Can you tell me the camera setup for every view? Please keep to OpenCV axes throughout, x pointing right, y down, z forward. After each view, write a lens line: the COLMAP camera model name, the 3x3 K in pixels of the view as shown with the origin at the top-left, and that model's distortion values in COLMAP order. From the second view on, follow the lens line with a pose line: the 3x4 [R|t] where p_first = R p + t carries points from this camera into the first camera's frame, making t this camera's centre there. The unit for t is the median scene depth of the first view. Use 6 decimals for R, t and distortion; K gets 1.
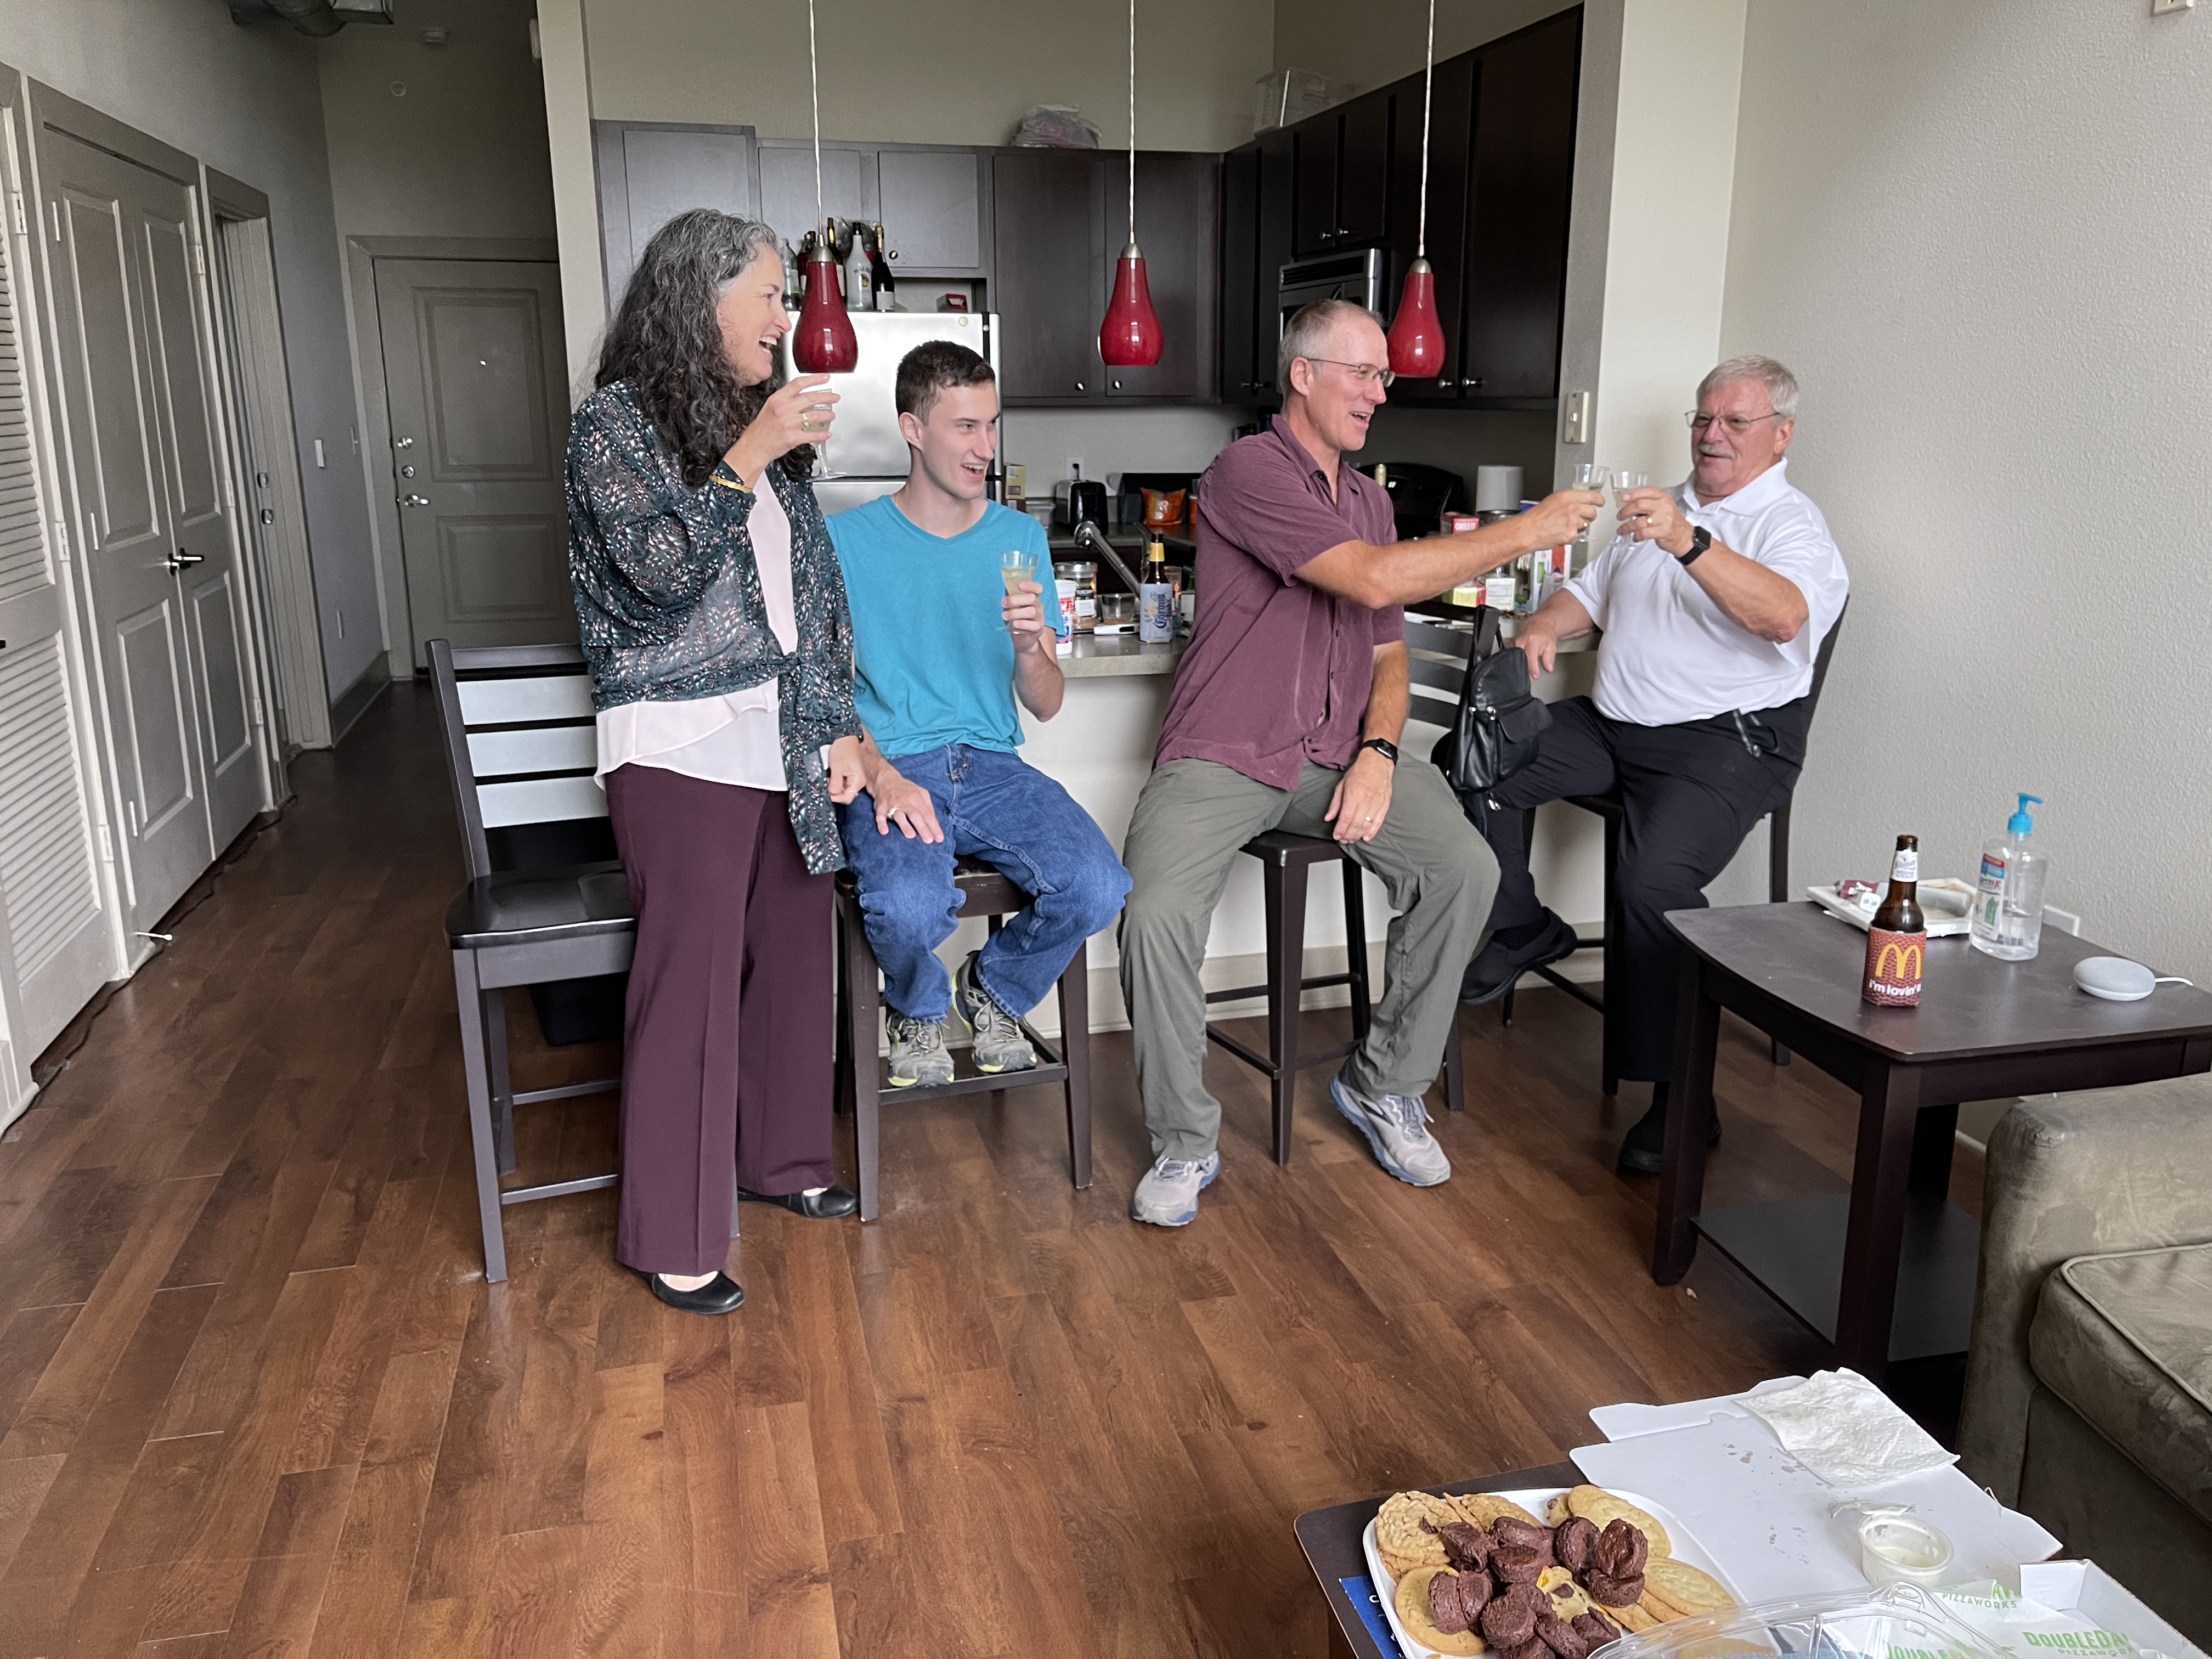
lens RADIAL K [[1711.1, 0, 1119.8], [0, 1711.1, 829.3], [0, 0, 1]] dist [0.048190, -0.081315]
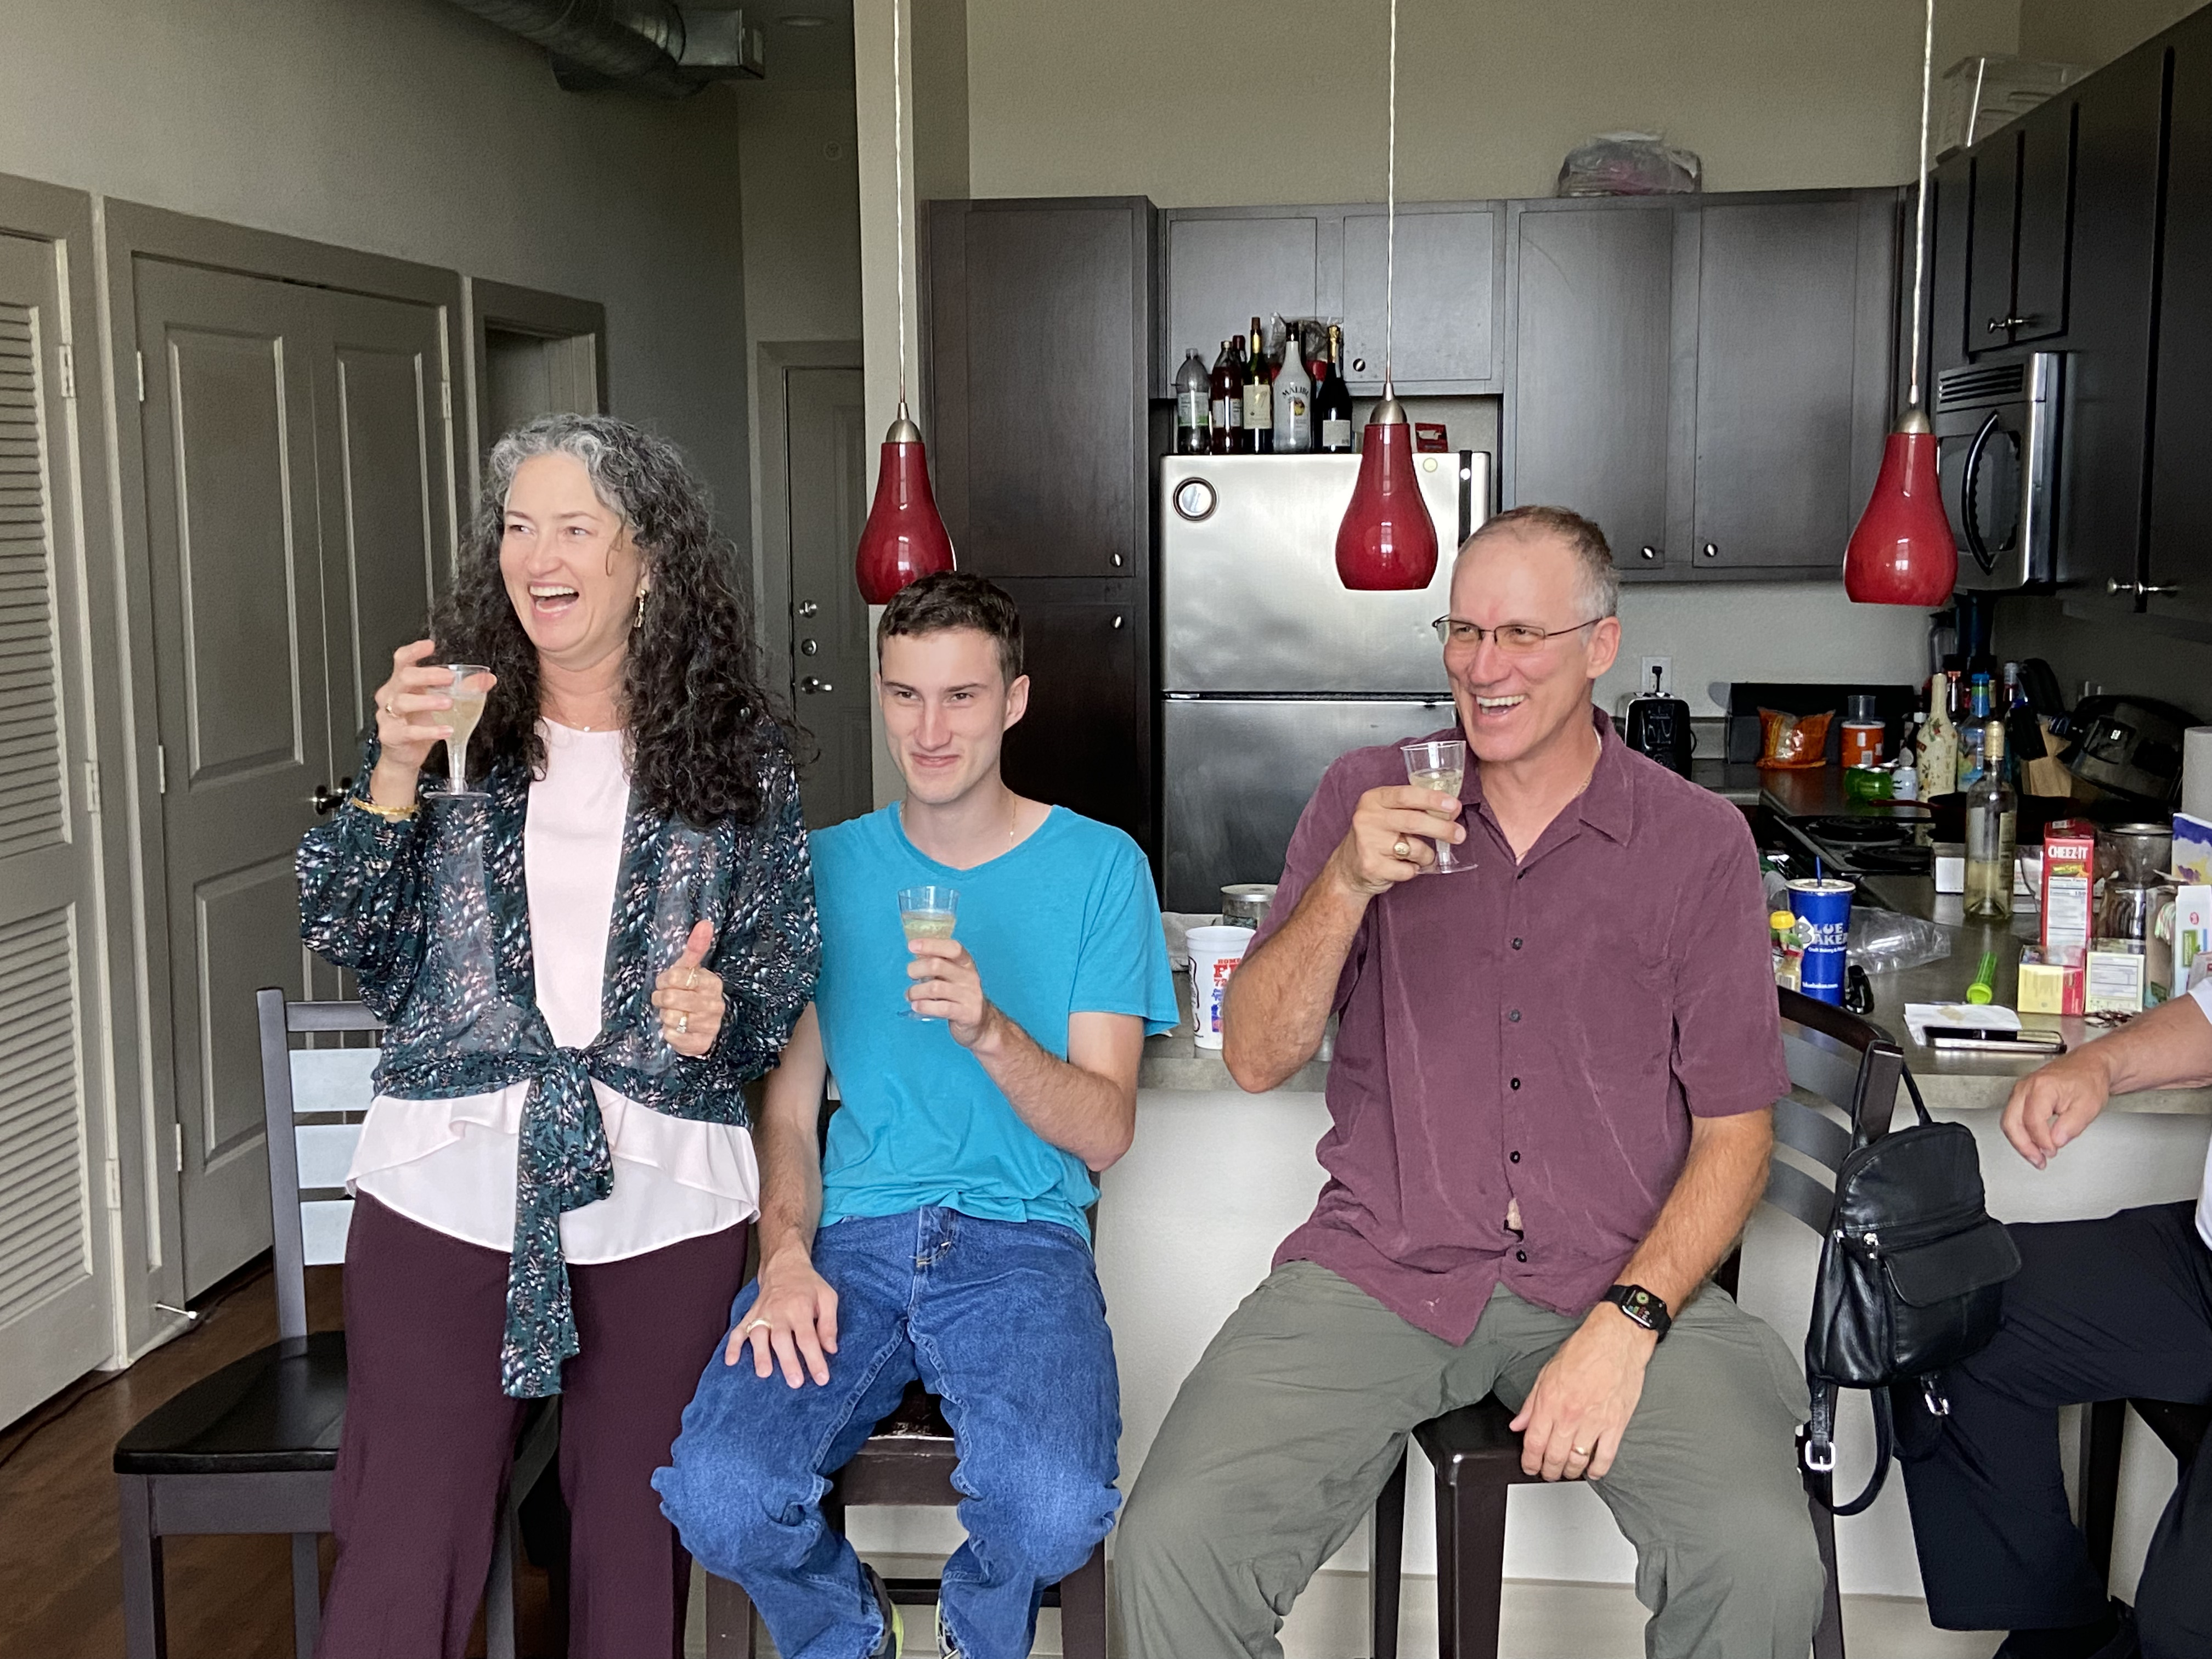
lens RADIAL K [[2508.6, 0, 1093.7], [0, 2508.6, 808.7], [0, 0, 1]] dist [0.058293, 0.000000]
pose [[0.927142, 0.041791, -0.372374, 0.270684], [-0.086396, 0.990827, -0.103912, -0.097287], [0.364615, 0.128512, 0.922247, 0.151620]]
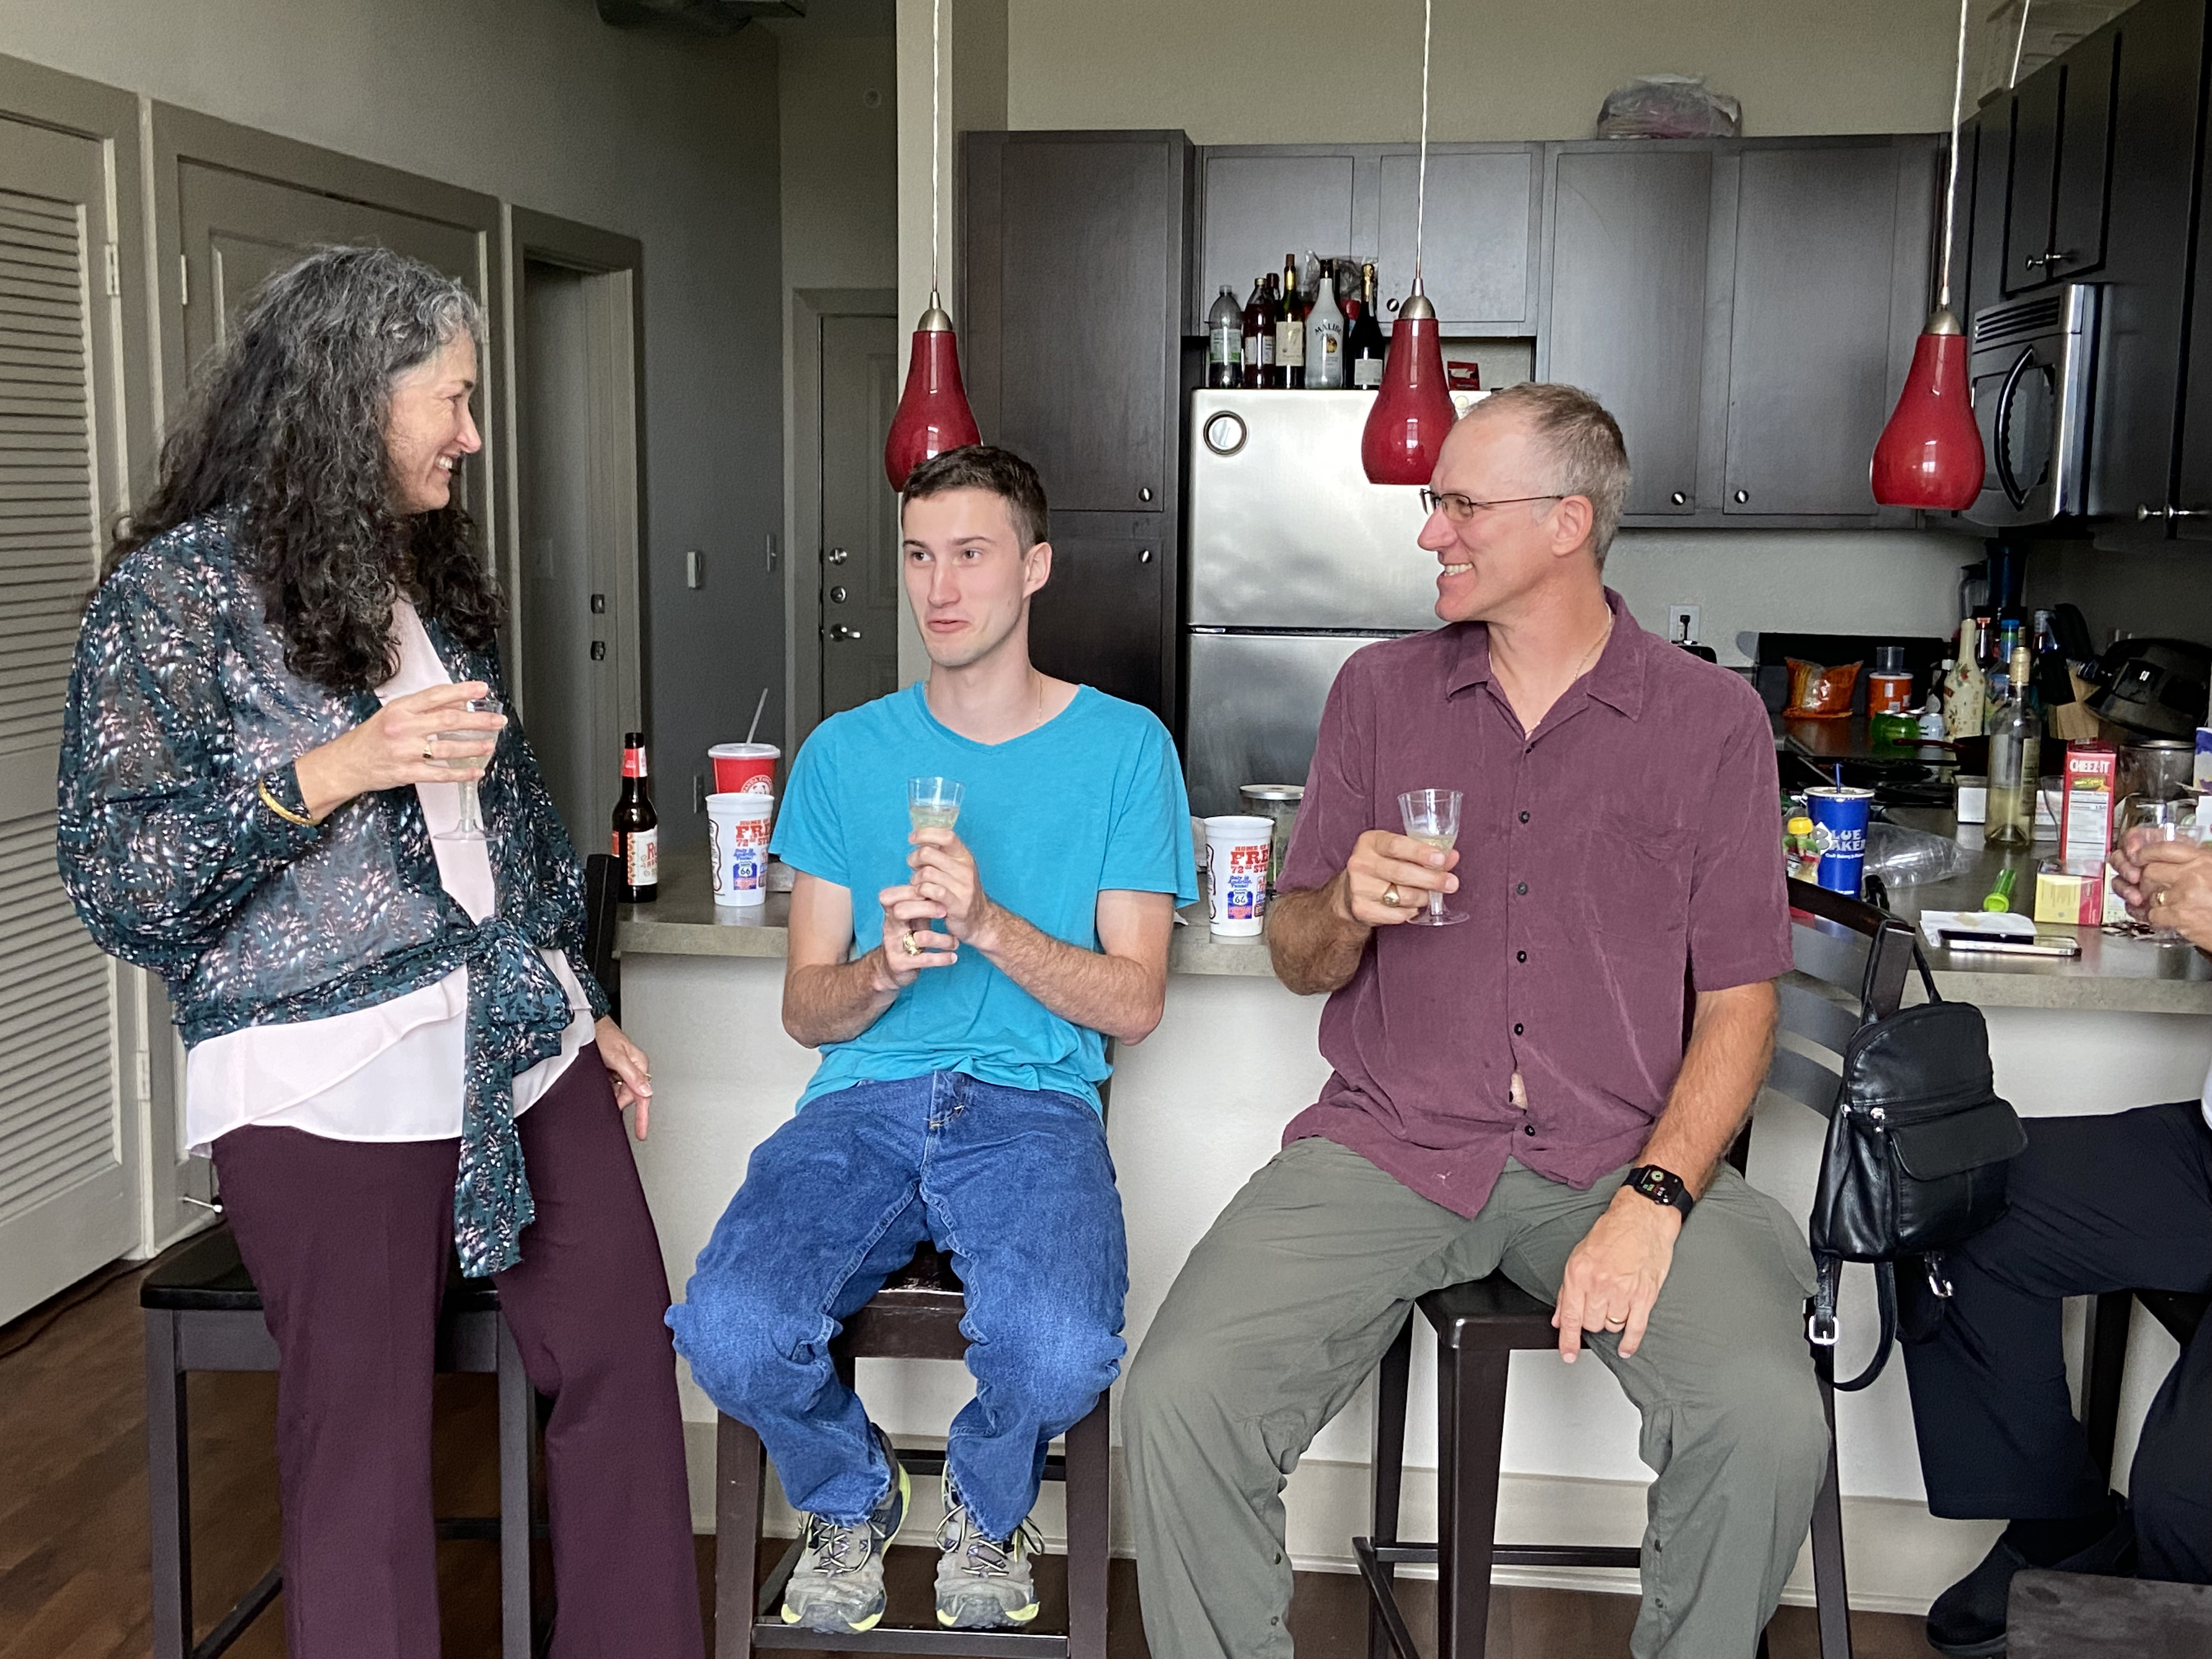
lens RADIAL K [[2508.6, 0, 1073.9], [0, 2508.6, 809.3], [0, 0, 1]] dist [0.058293, 0.000000]
pose [[0.919024, 0.063734, -0.389015, 0.277783], [-0.109536, 0.989268, -0.096696, -0.058054], [0.378678, 0.131477, 0.916142, 0.150231]]
